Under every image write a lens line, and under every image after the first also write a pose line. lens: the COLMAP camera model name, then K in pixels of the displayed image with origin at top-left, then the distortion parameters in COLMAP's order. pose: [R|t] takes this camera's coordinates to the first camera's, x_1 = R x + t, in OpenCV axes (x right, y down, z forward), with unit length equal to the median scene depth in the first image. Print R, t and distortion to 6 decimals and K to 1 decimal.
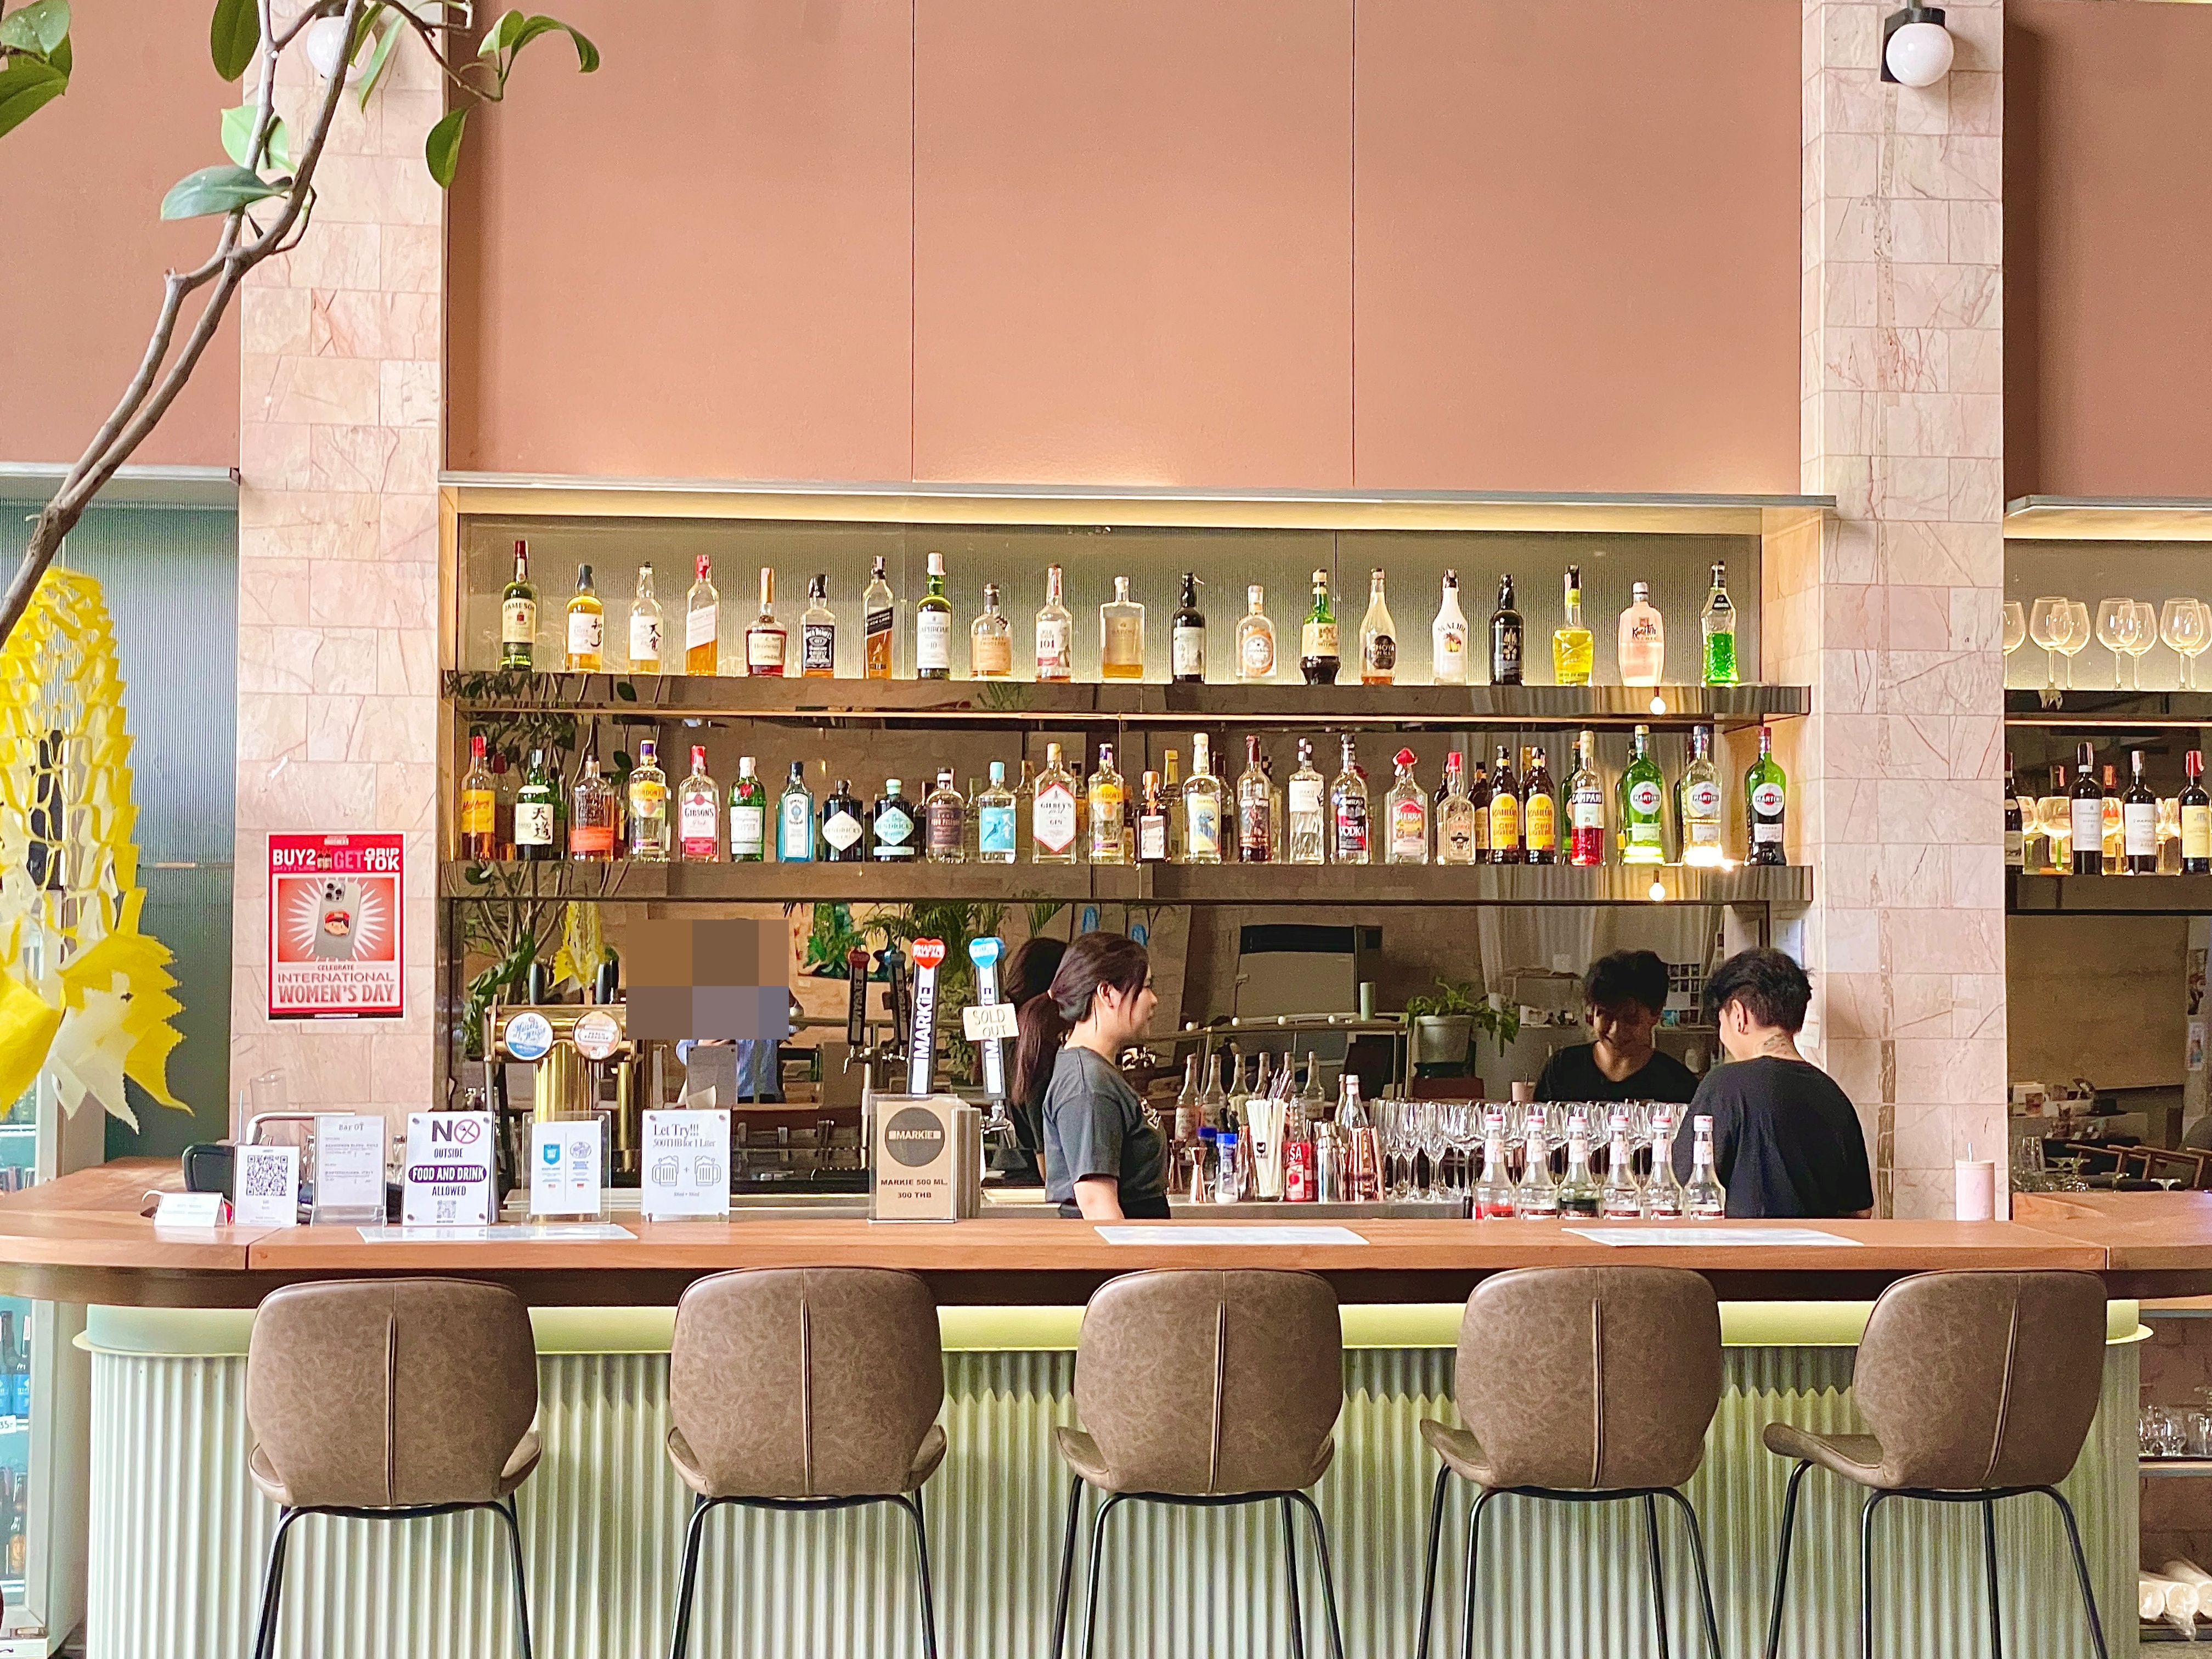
lens RADIAL K [[3336.6, 0, 995.8], [0, 3336.6, 791.4], [0, 0, 1]] dist [0.077658, 0.000000]
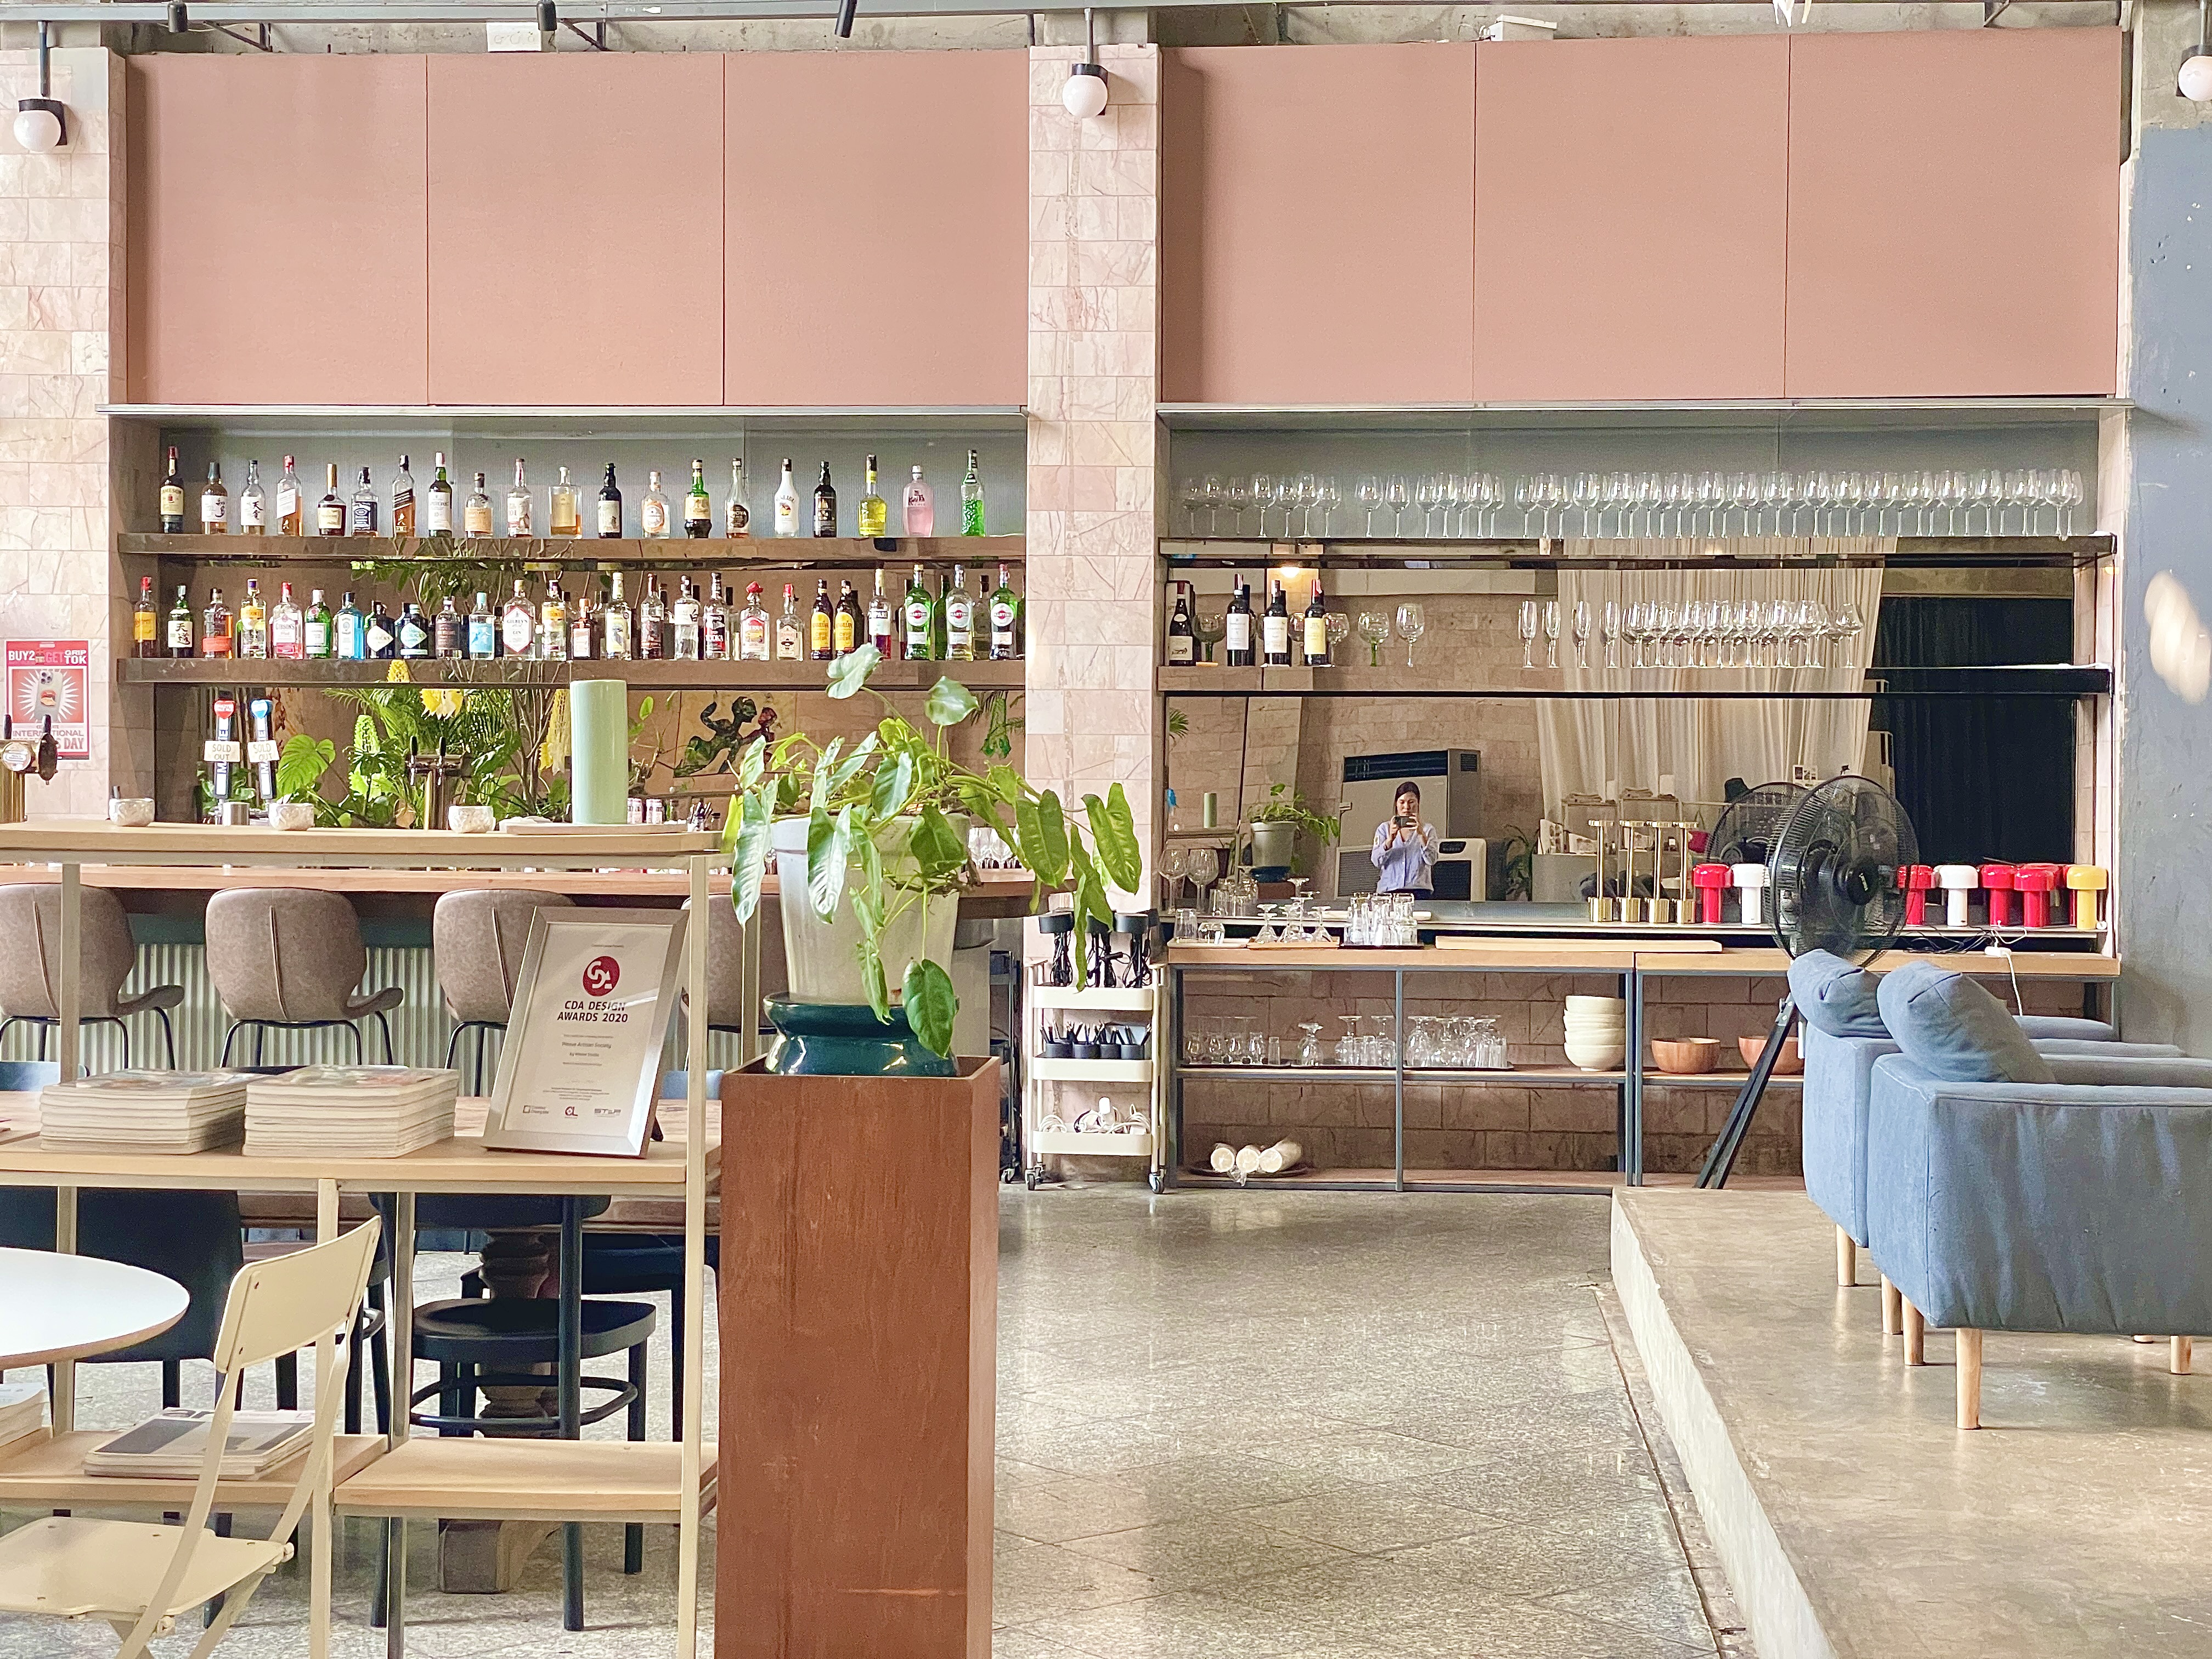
lens RADIAL K [[3336.6, 0, 1114.4], [0, 3336.6, 759.7], [0, 0, 1]] dist [0.077658, 0.000000]
pose [[0.980813, 0.003383, -0.194921, 0.573348], [0.004725, 0.999143, 0.041112, 0.005939], [0.194893, -0.041245, 0.979957, -0.416939]]
